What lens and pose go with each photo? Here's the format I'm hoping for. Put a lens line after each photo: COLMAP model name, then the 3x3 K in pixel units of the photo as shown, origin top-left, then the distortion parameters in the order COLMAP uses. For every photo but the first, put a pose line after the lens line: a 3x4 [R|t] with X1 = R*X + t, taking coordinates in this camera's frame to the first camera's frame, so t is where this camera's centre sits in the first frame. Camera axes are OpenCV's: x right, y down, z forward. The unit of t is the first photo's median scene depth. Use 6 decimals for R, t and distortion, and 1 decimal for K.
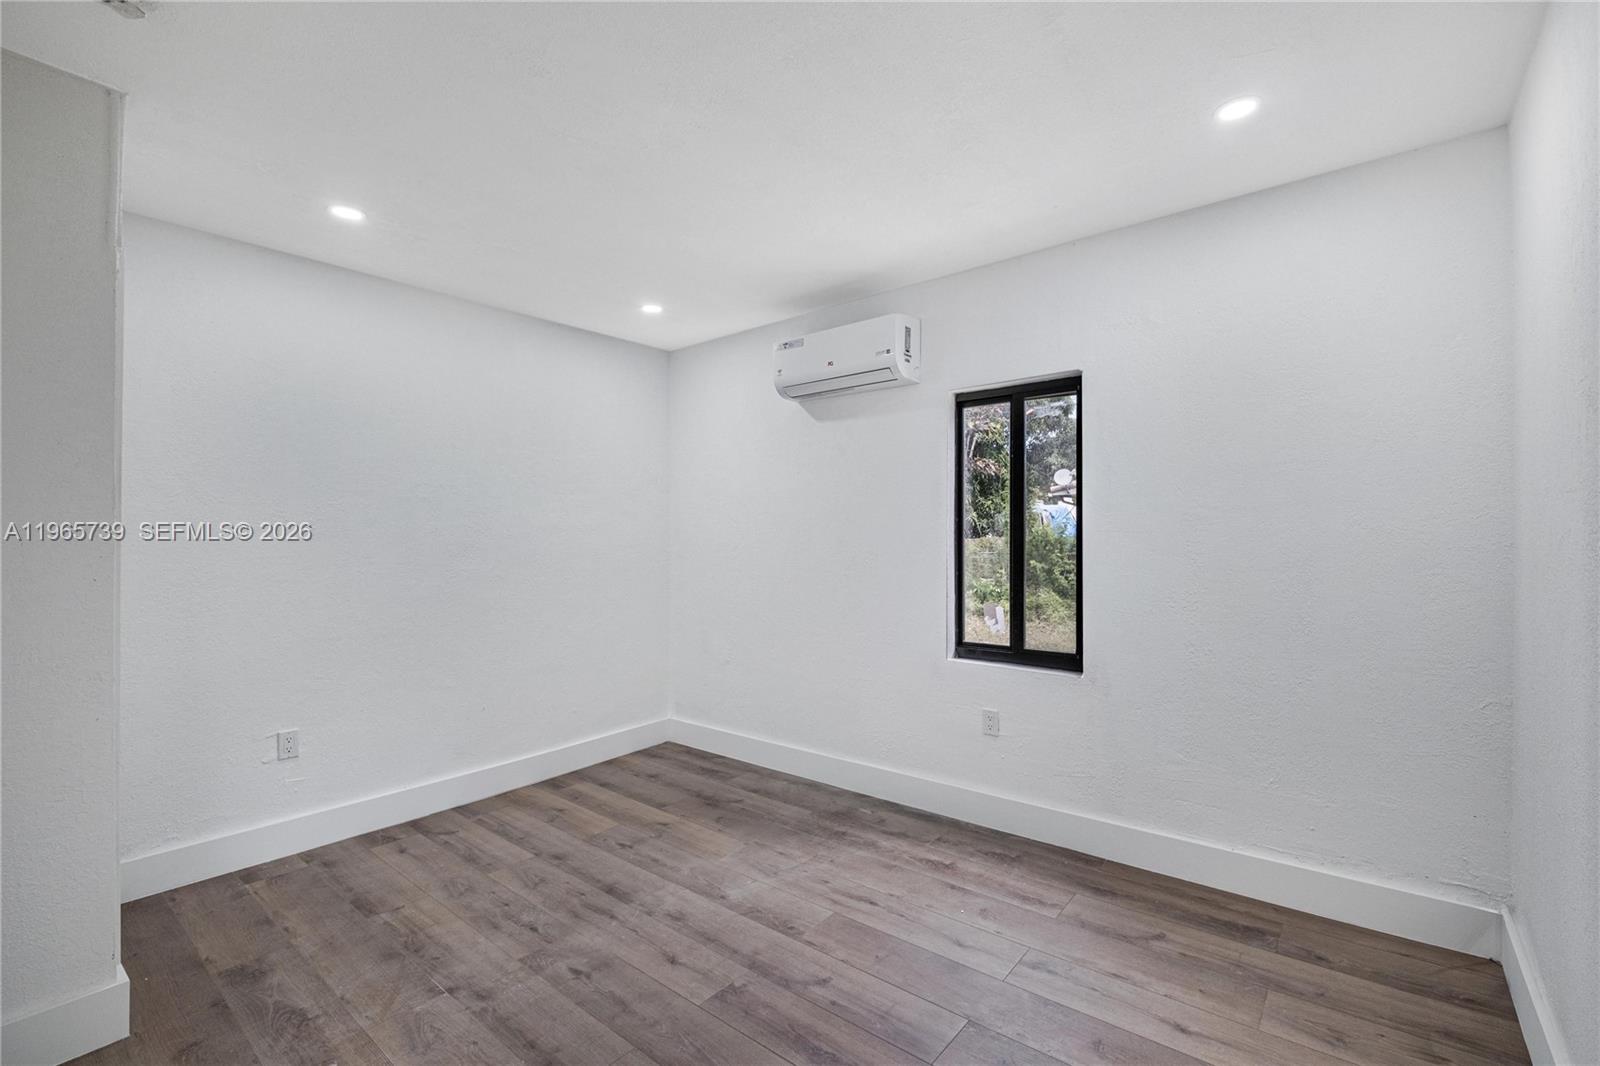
lens RADIAL K [[692.8, 0, 801.7], [0, 692.8, 533.9], [0, 0, 1]] dist [0.000444, -0.000118]
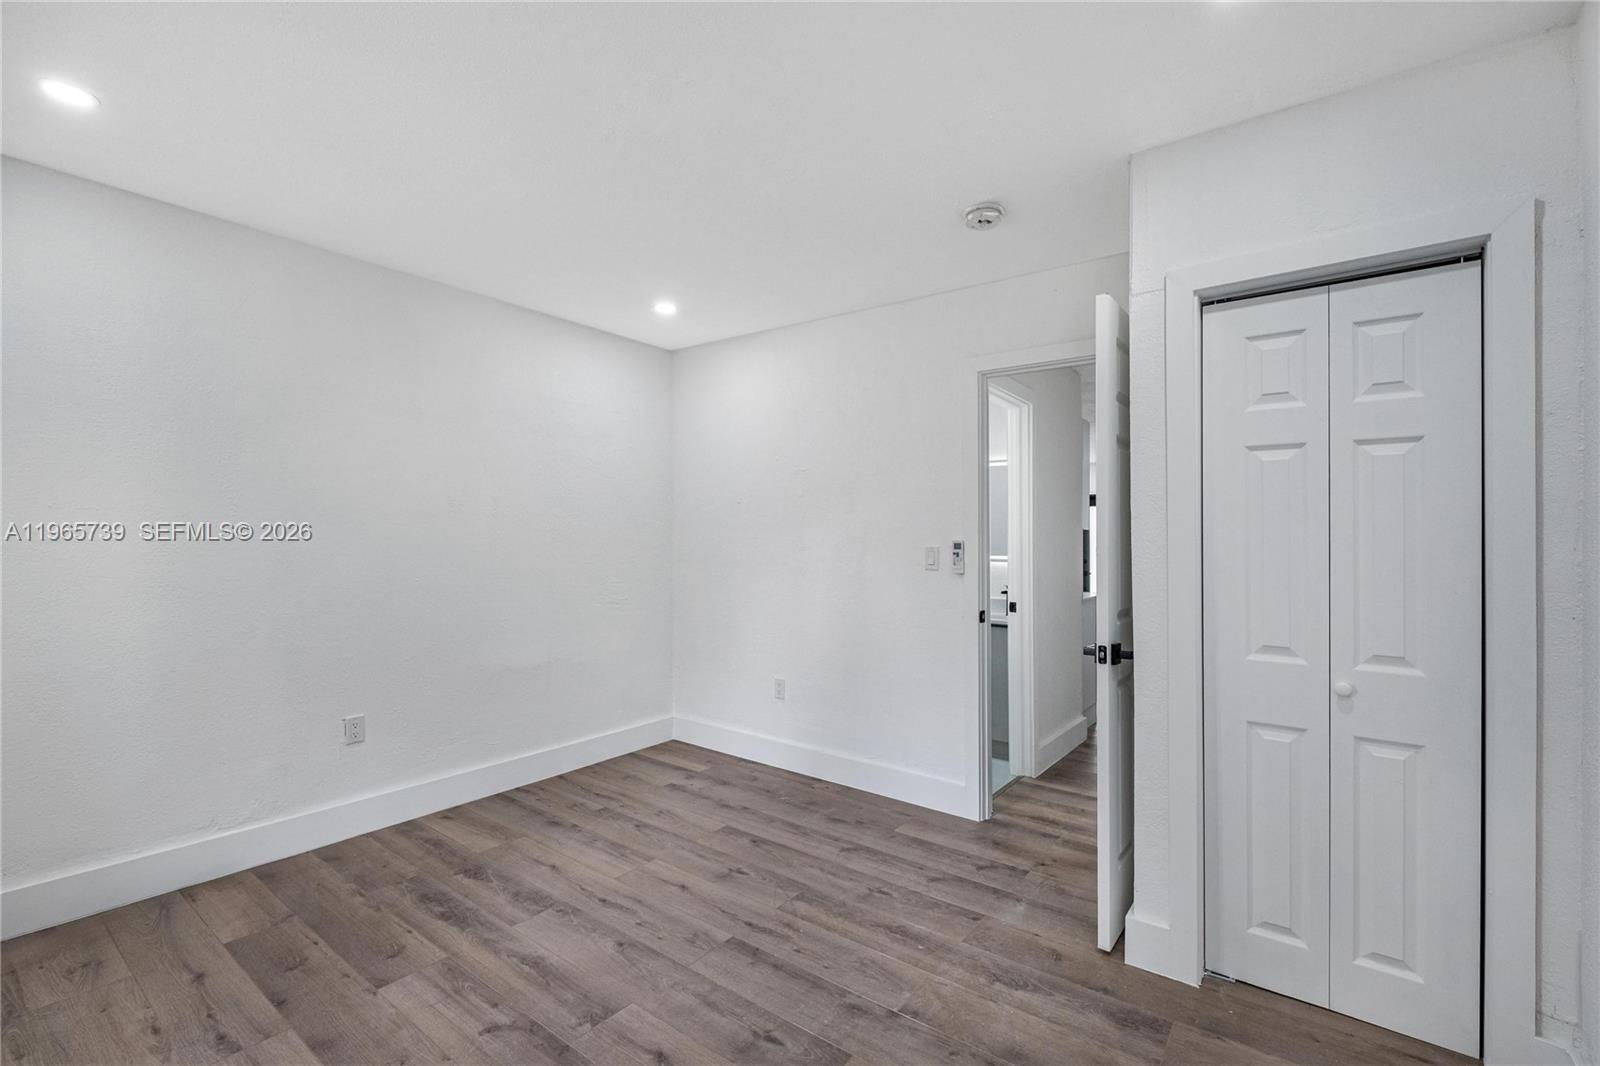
lens RADIAL K [[692.8, 0, 797.9], [0, 692.8, 538.0], [0, 0, 1]] dist [0.000444, -0.000118]
pose [[-0.998821, 0.002771, -0.048458, -0.336257], [0.003054, 0.999979, -0.005778, 0.012334], [0.048441, -0.005919, -0.998808, 1.982328]]
